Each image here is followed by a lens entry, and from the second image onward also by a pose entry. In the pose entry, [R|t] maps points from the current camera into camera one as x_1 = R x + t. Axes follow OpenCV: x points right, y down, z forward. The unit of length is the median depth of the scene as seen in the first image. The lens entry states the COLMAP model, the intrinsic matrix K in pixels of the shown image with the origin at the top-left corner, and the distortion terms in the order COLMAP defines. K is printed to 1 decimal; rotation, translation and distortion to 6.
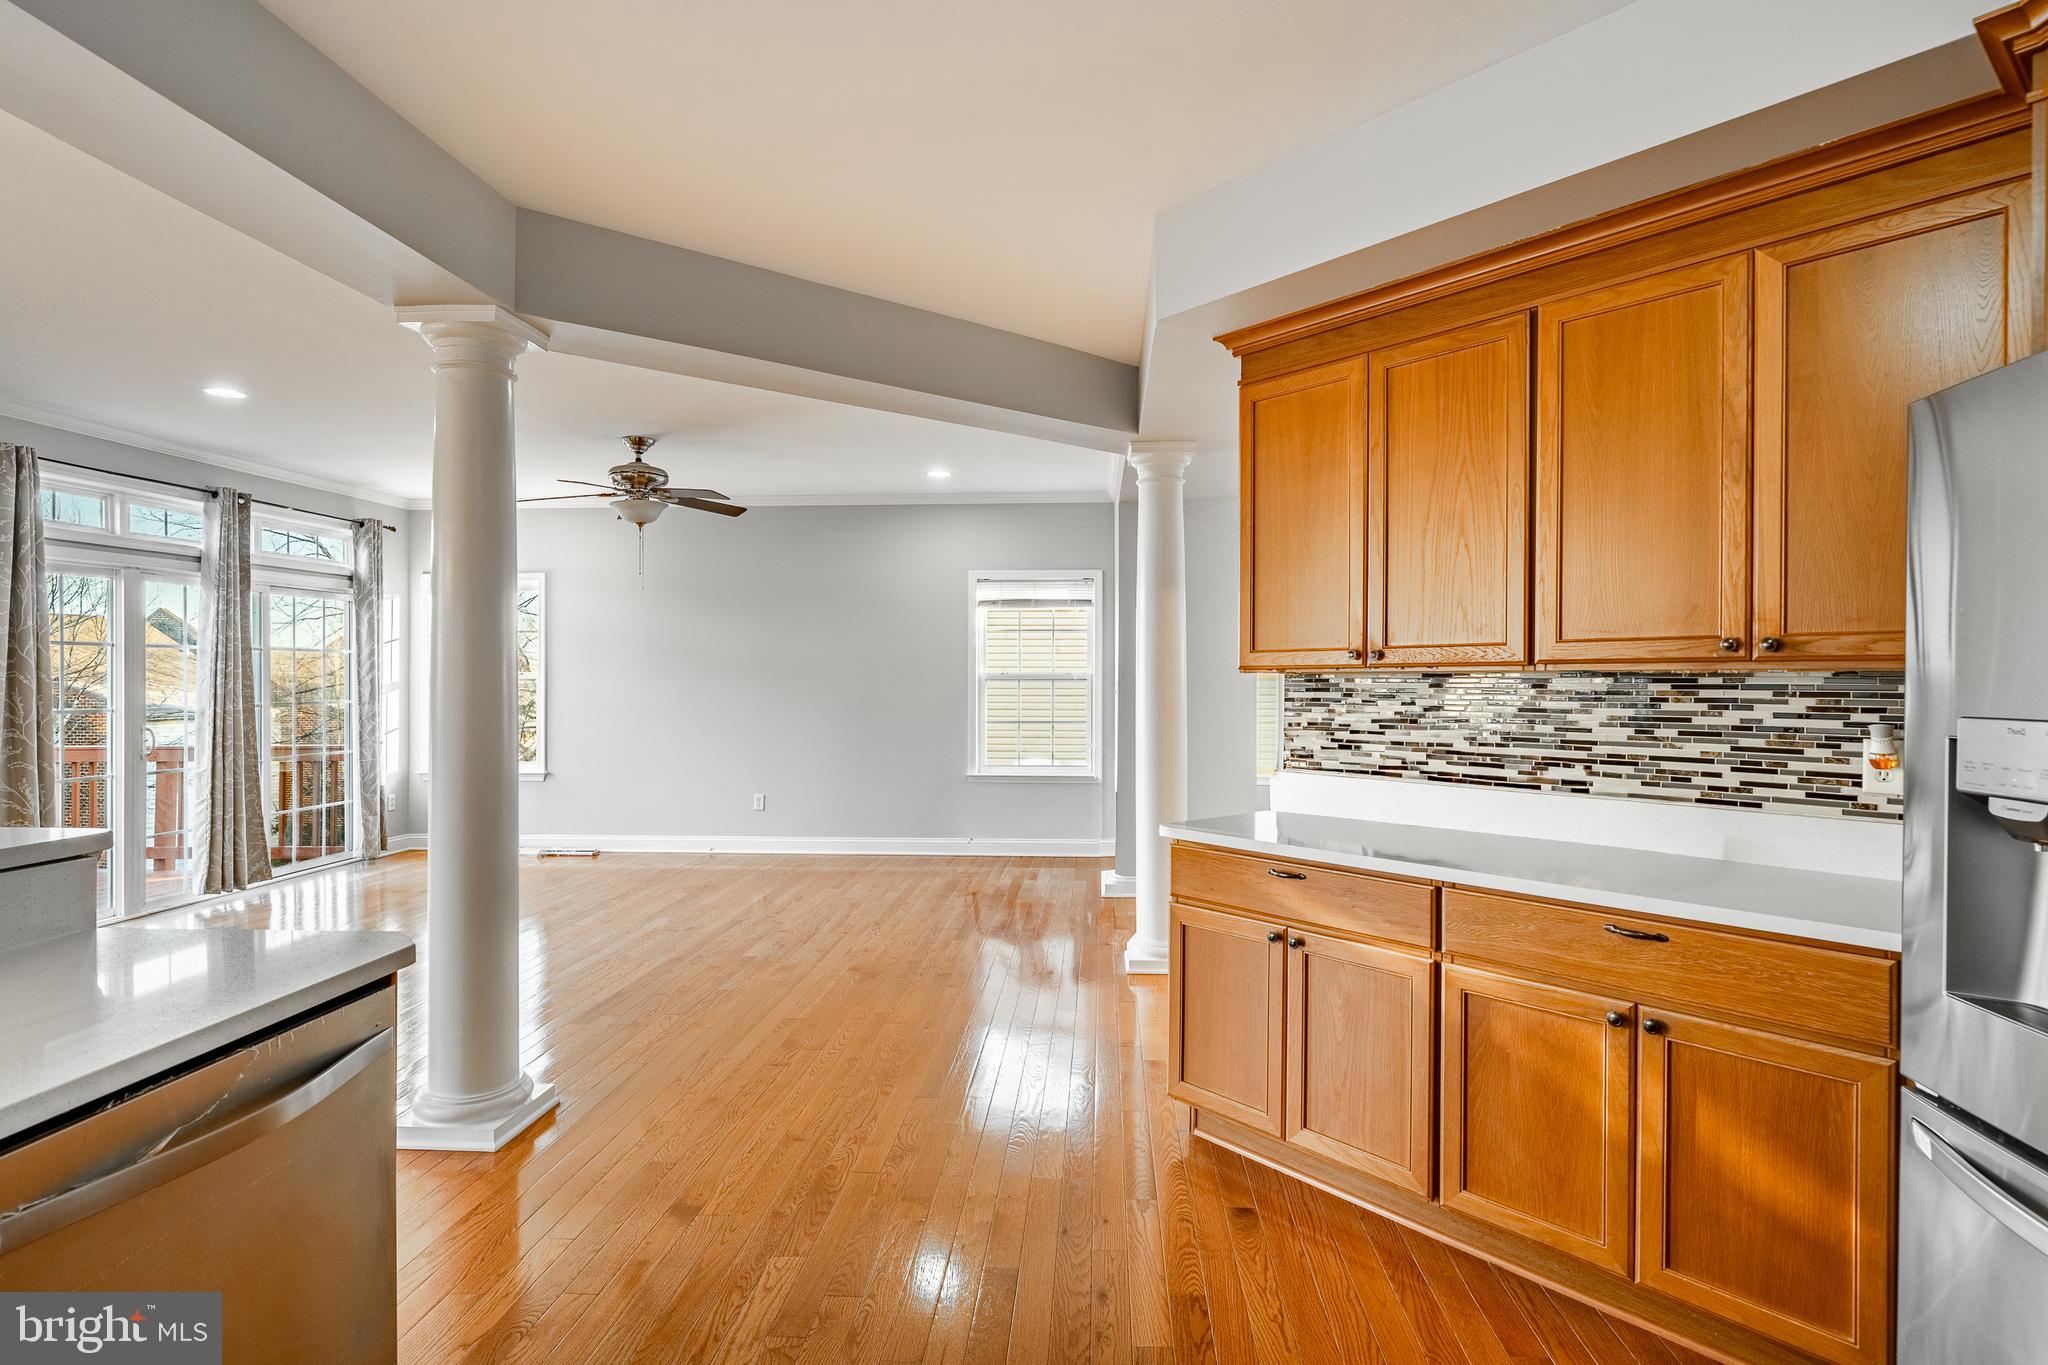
lens RADIAL K [[999.1, 0, 1011.7], [0, 999.1, 675.9], [0, 0, 1]] dist [-0.005518, -0.002206]
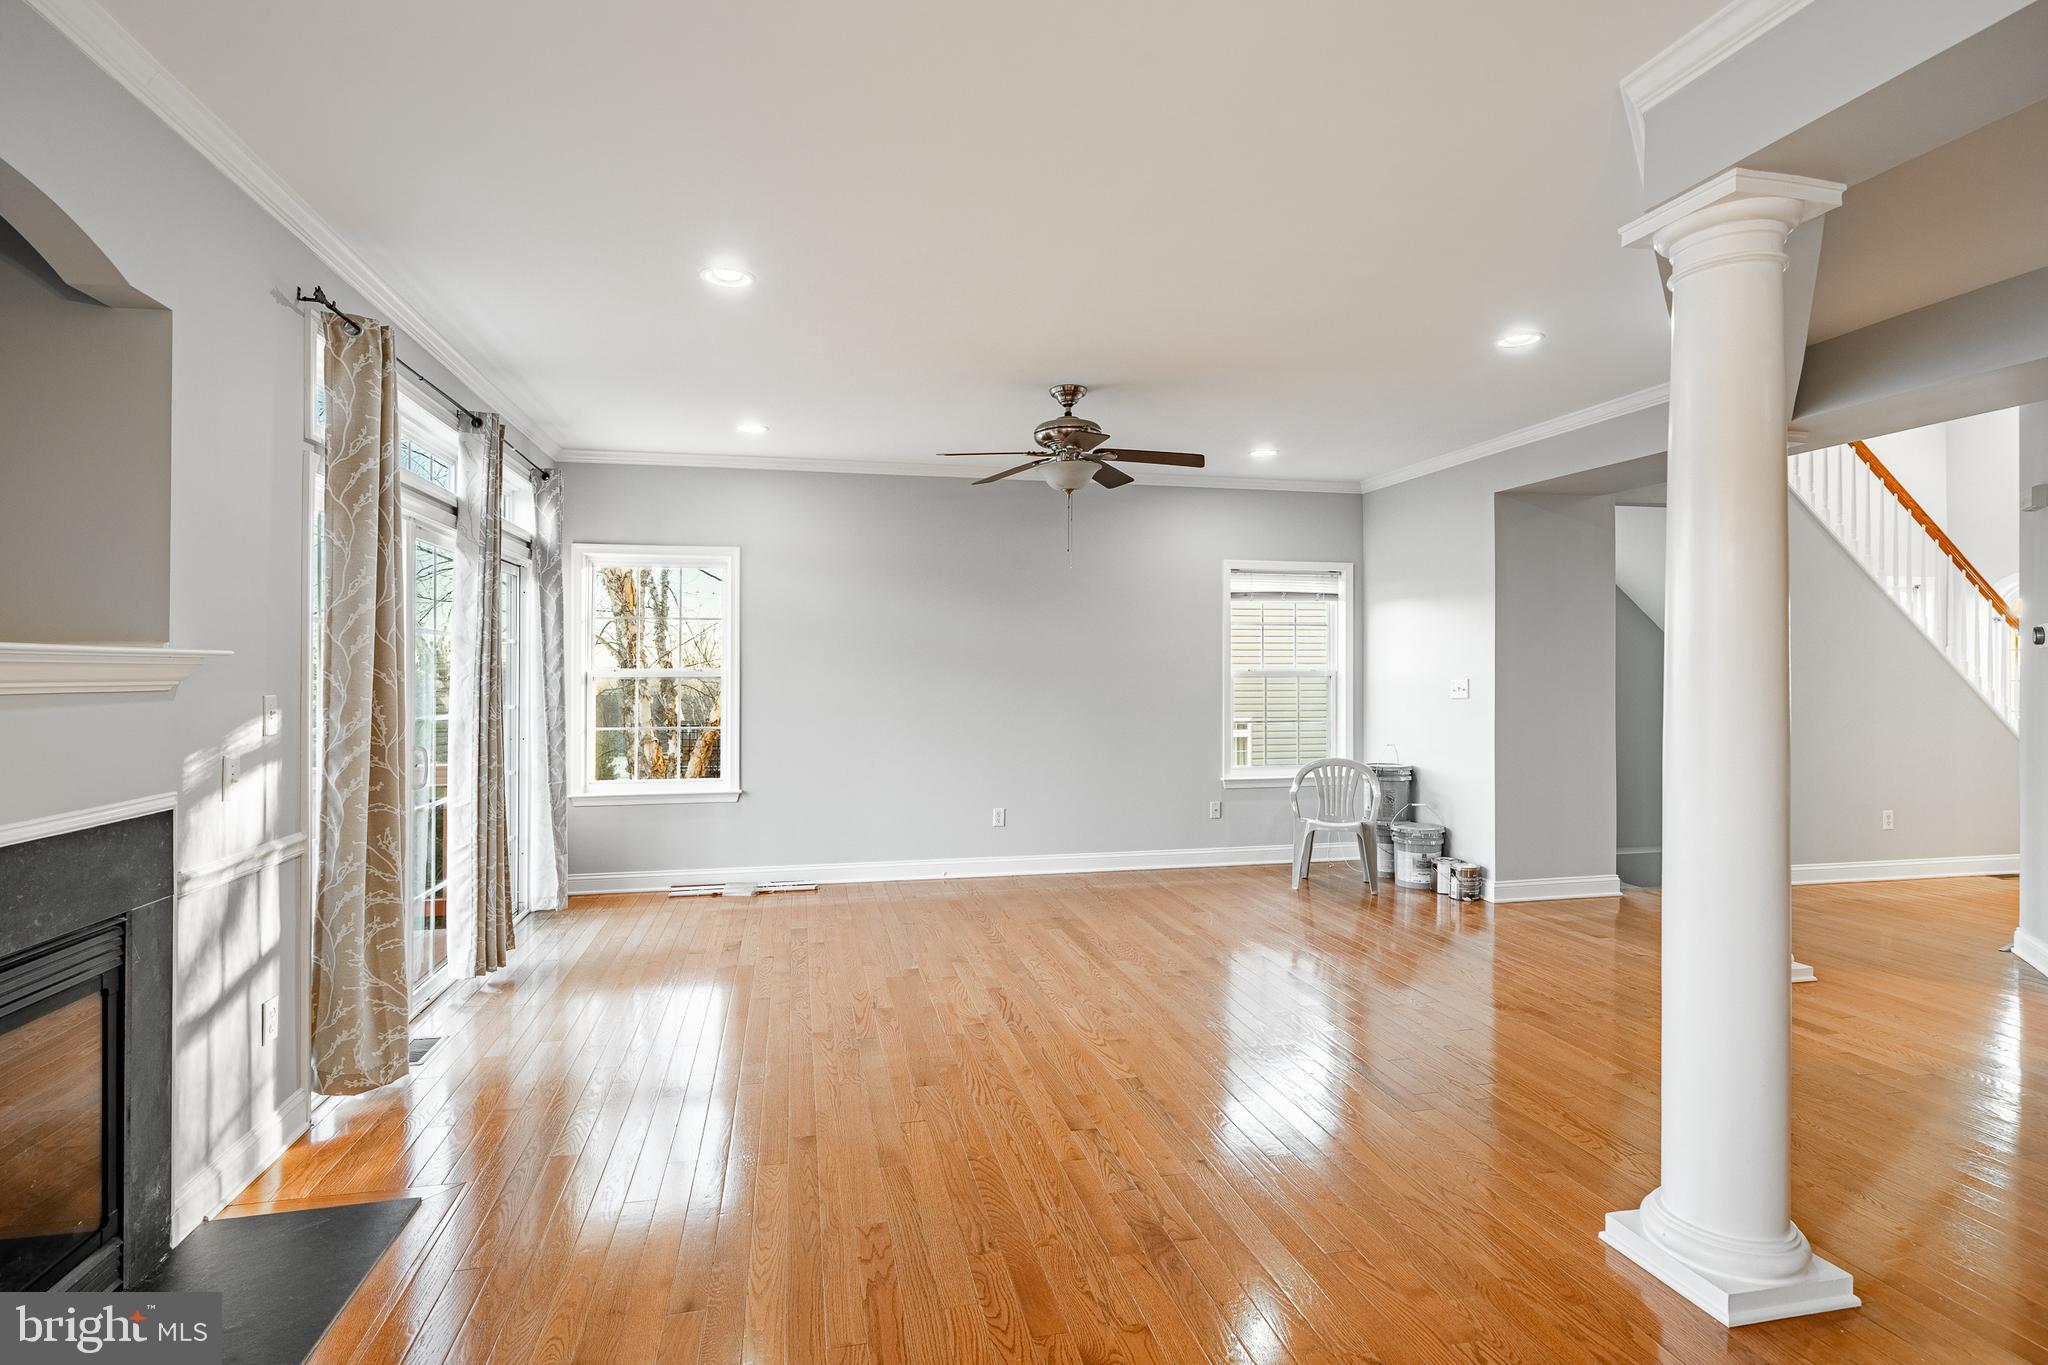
lens RADIAL K [[999.1, 0, 977.4], [0, 999.1, 670.4], [0, 0, 1]] dist [-0.005518, -0.002206]
pose [[0.965597, 0.000660, 0.260043, -0.532186], [0.000106, 0.999996, -0.002929, 0.000119], [-0.260044, 0.002856, 0.965593, 0.171318]]
